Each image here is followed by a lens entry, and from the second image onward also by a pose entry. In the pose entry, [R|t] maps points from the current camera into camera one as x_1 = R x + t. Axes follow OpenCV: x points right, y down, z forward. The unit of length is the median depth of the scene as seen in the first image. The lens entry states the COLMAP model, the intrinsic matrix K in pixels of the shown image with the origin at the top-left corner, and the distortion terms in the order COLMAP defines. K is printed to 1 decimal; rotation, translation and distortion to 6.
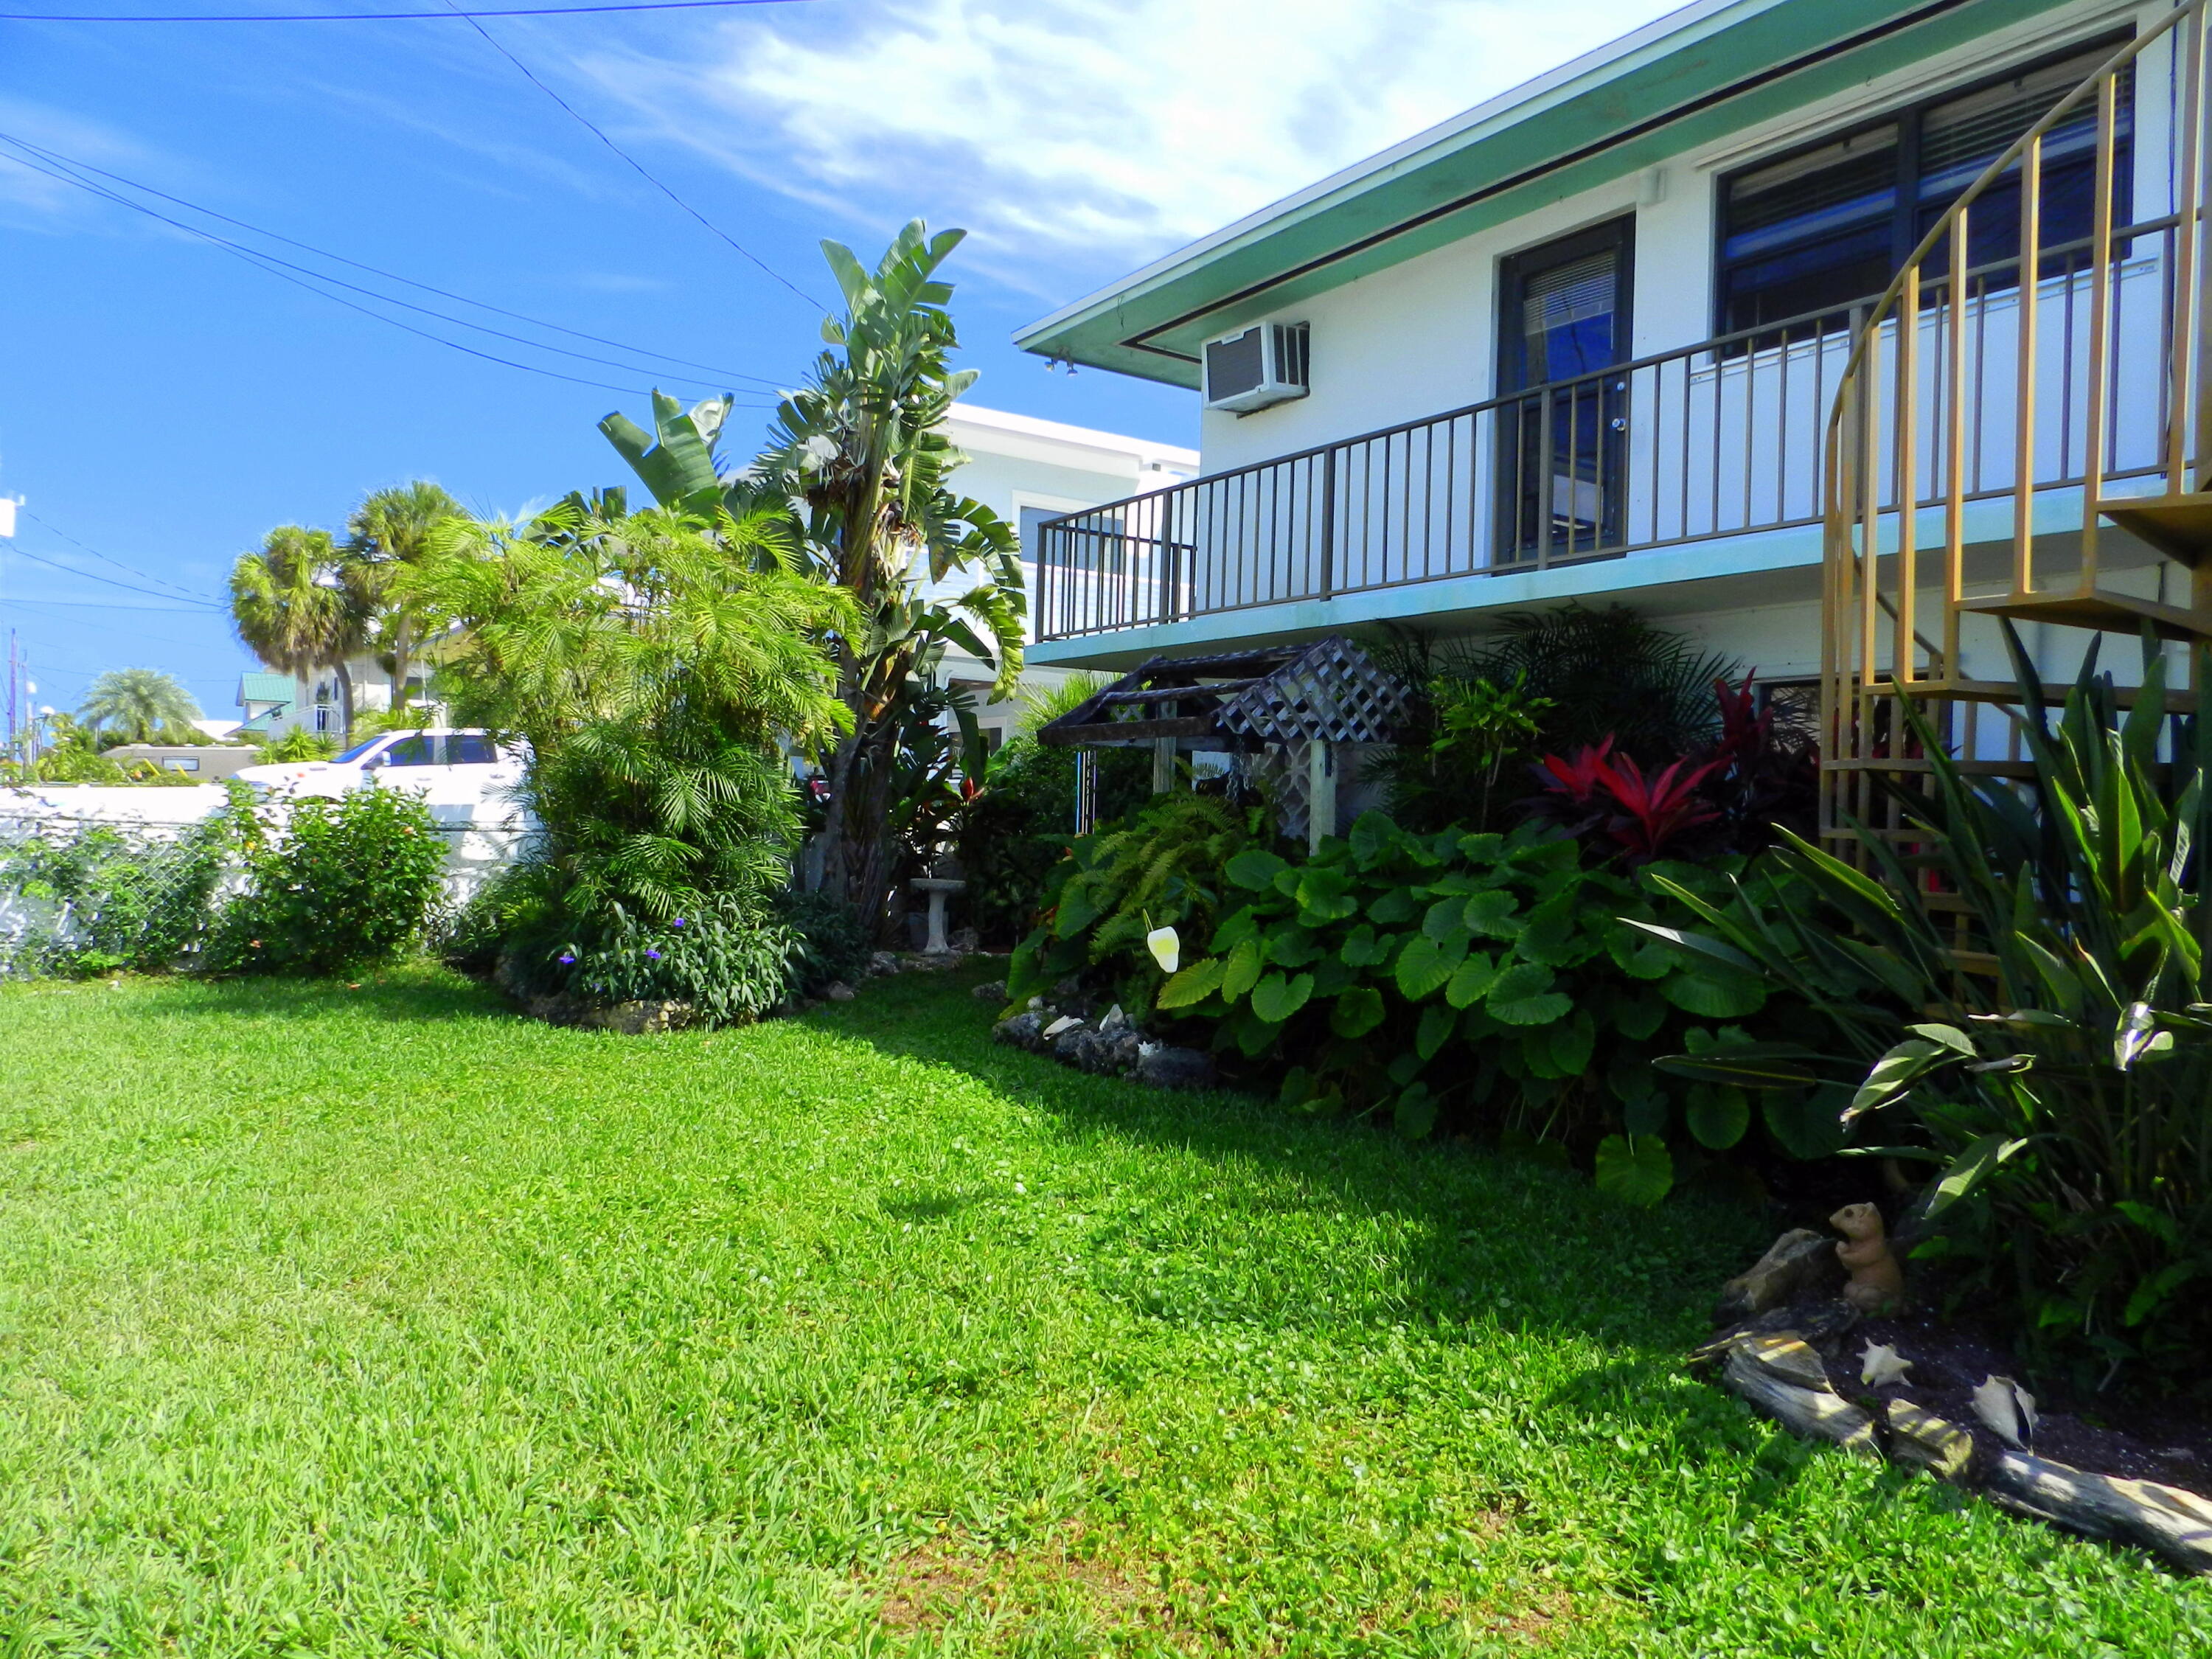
lens RADIAL K [[1475.6, 0, 1114.3], [0, 1475.6, 826.8], [0, 0, 1]] dist [-0.012486, 0.011001]
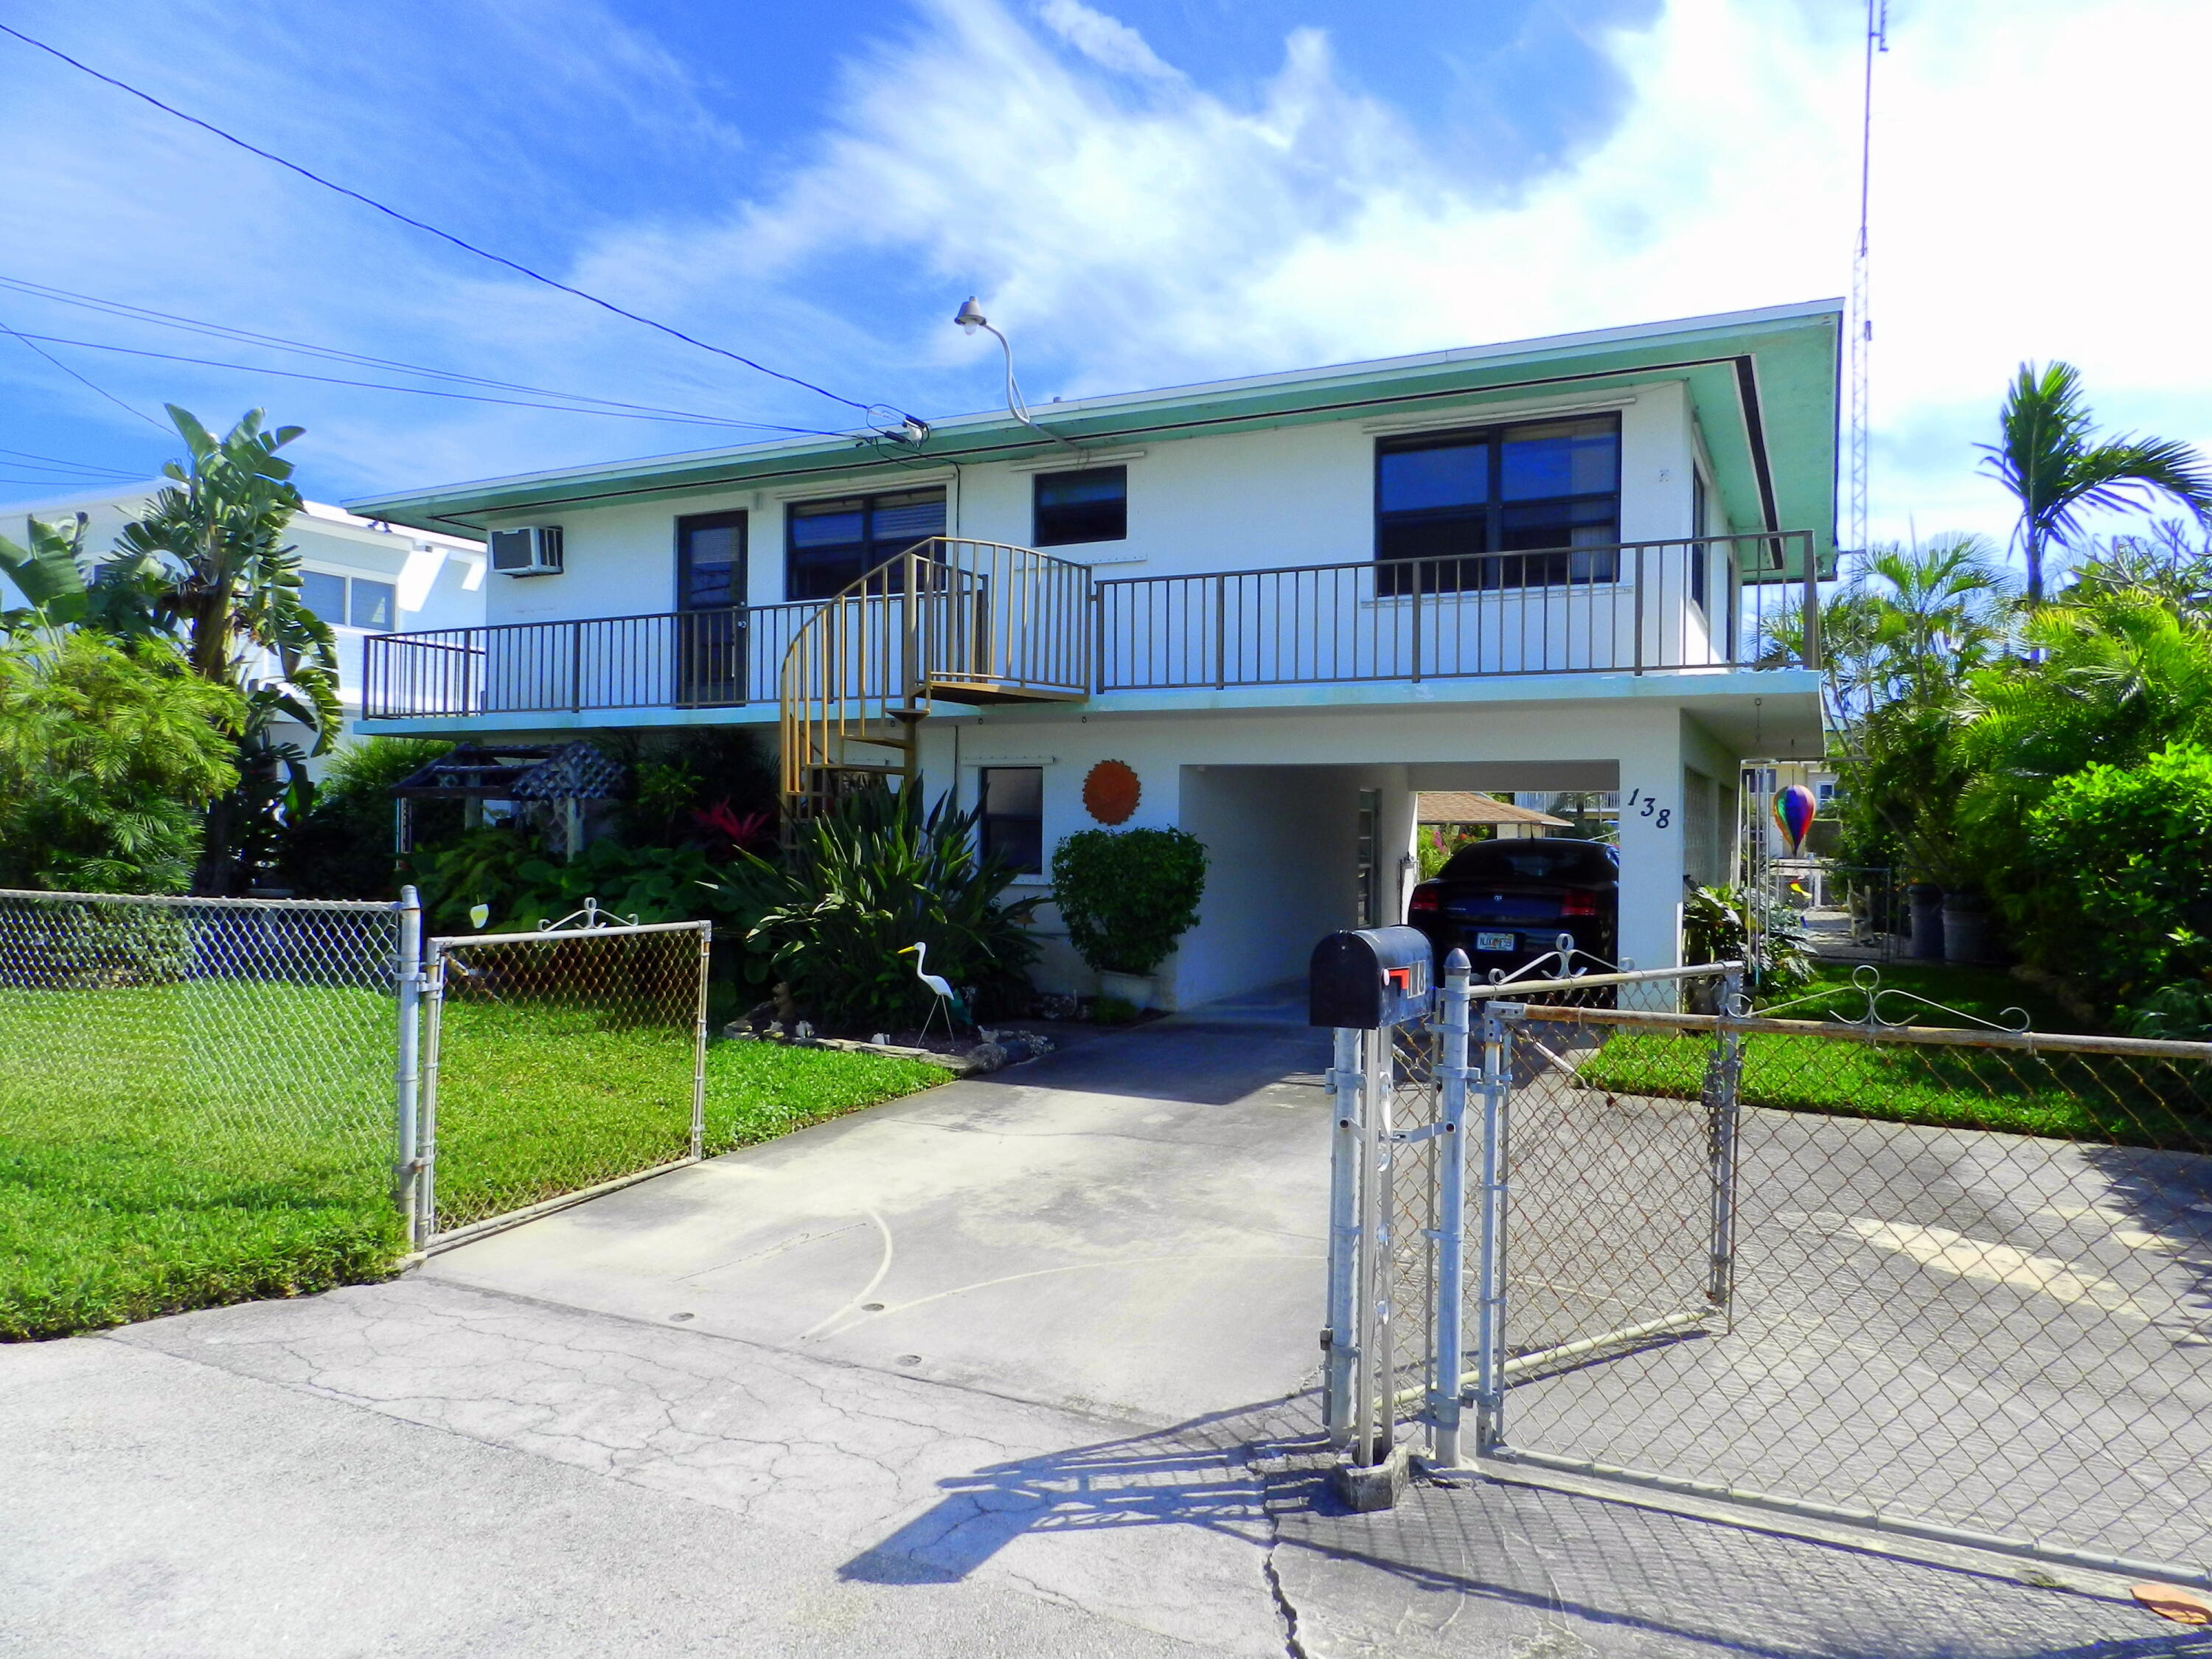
lens RADIAL K [[1475.6, 0, 1126.1], [0, 1475.6, 839.6], [0, 0, 1]] dist [-0.012486, 0.011001]
pose [[0.880072, -0.013094, 0.474659, -0.105364], [0.013486, 0.999906, 0.002579, -0.003146], [-0.474648, 0.004132, 0.880166, -0.791628]]
